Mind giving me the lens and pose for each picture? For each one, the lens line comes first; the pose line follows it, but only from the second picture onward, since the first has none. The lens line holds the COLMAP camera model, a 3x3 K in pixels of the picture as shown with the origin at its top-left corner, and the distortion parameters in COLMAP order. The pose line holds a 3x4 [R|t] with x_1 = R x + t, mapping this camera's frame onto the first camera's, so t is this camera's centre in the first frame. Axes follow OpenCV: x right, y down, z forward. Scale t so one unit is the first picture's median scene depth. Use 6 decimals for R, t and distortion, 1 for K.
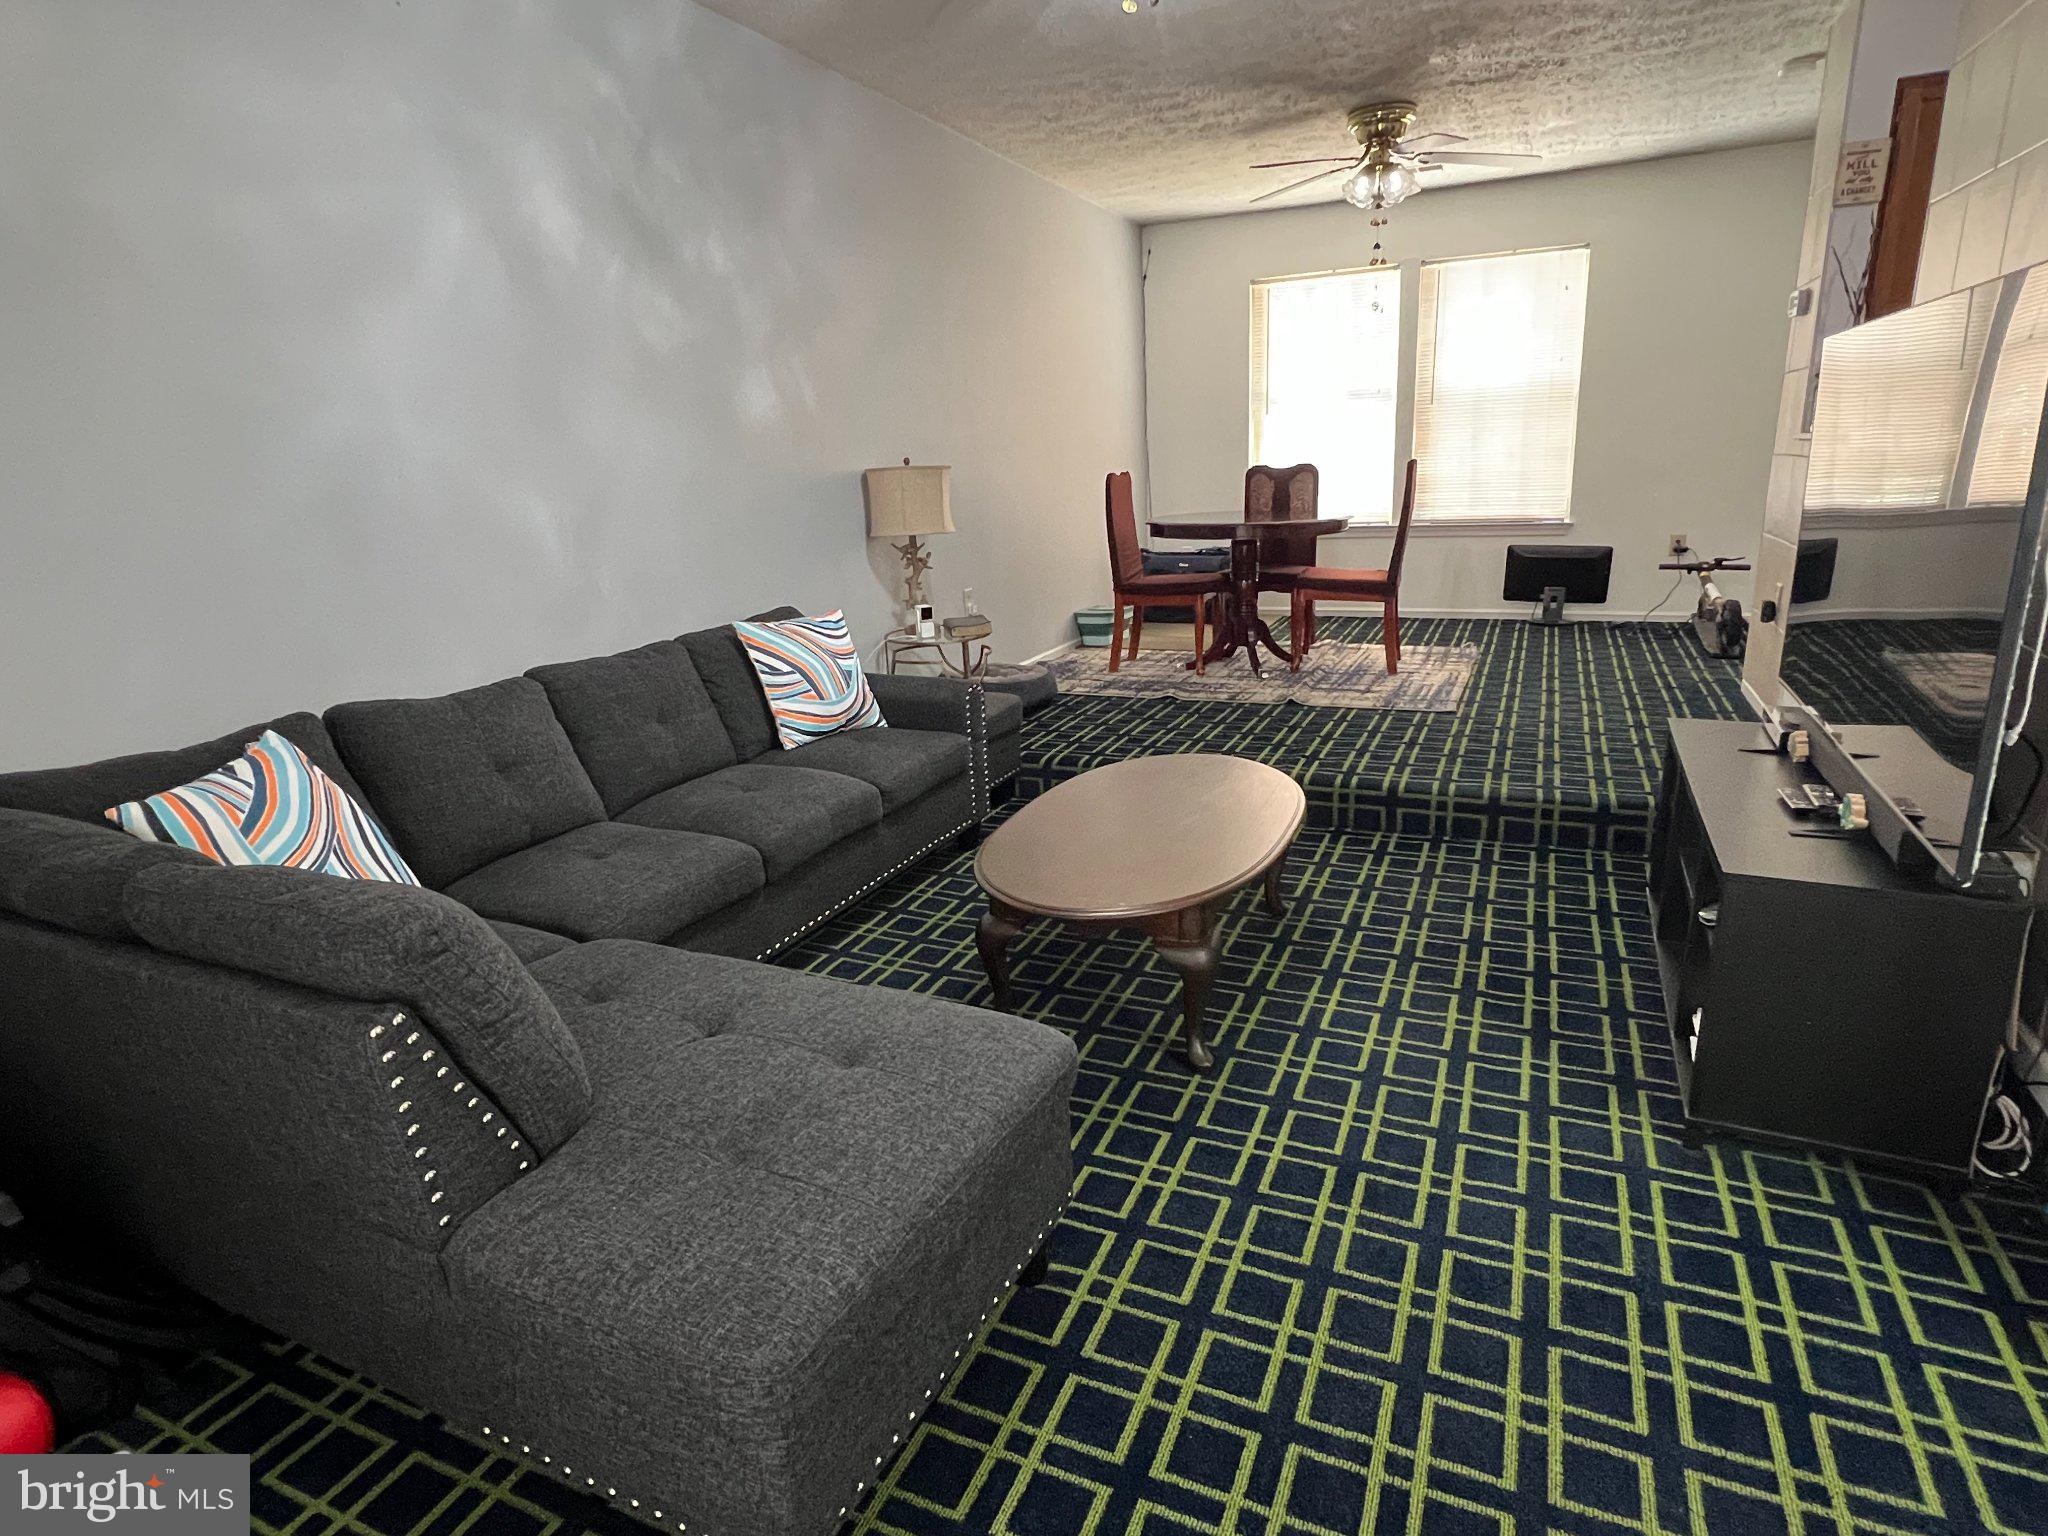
lens RADIAL K [[1110.2, 0, 1029.6], [0, 1110.2, 776.4], [0, 0, 1]] dist [-0.001788, 0.000173]
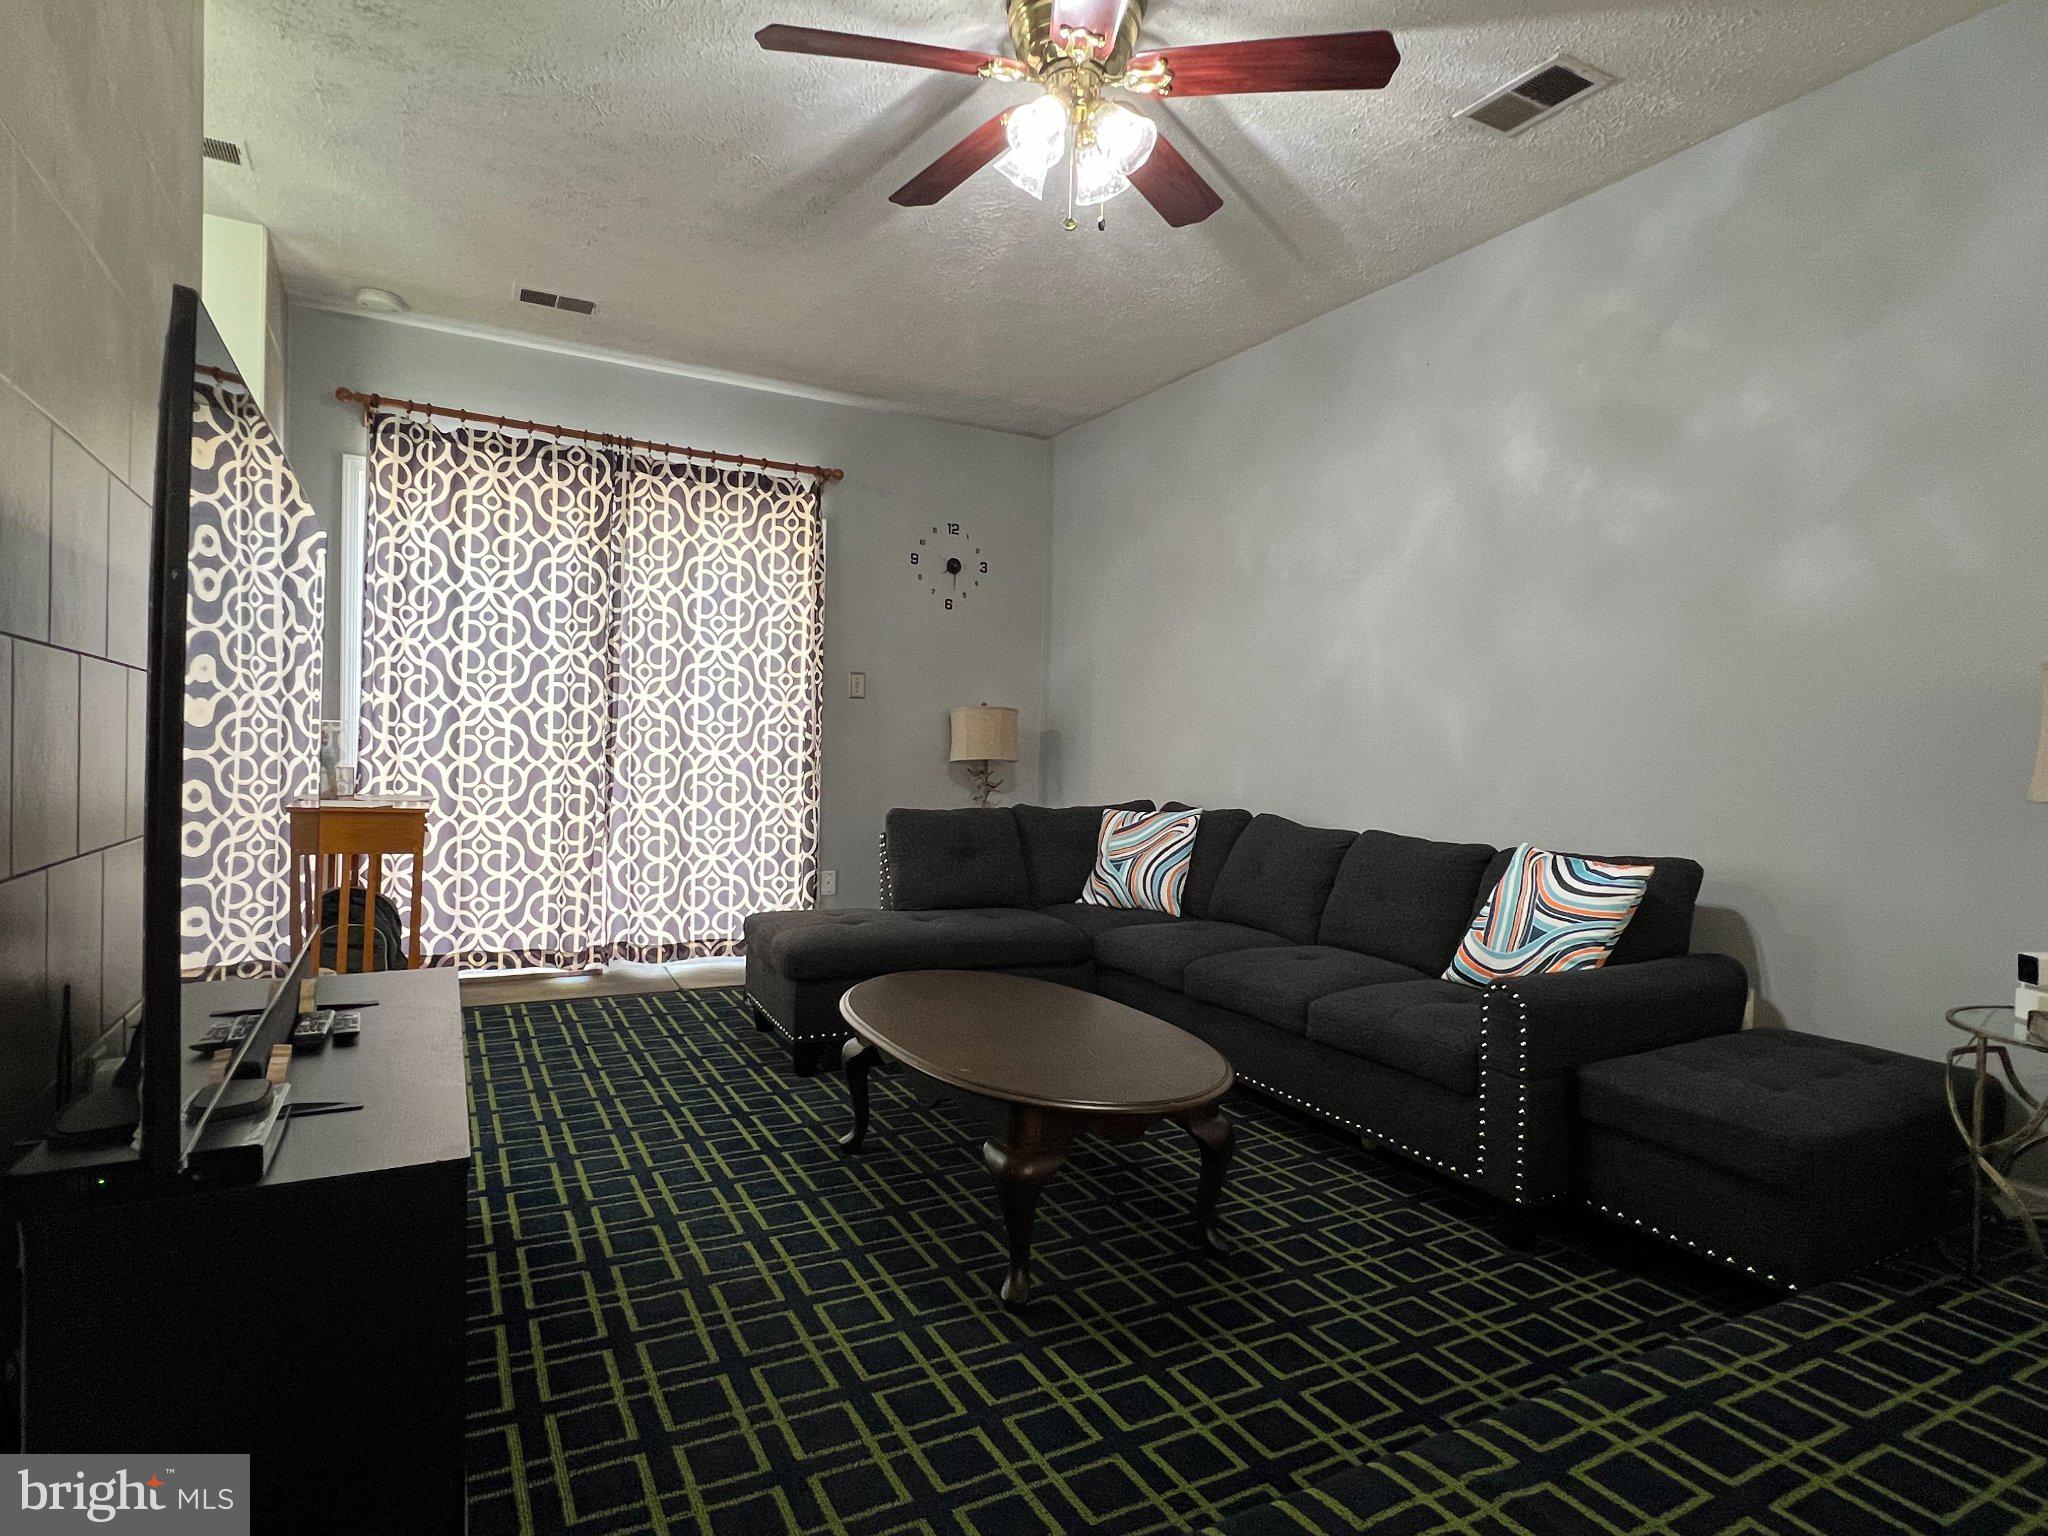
lens RADIAL K [[1110.2, 0, 1029.6], [0, 1110.2, 776.4], [0, 0, 1]] dist [-0.001788, 0.000173]
pose [[-0.607163, 0.050240, -0.792988, 0.870769], [-0.220402, 0.948188, 0.228827, -0.394110], [0.763398, 0.313711, -0.564632, 1.527580]]
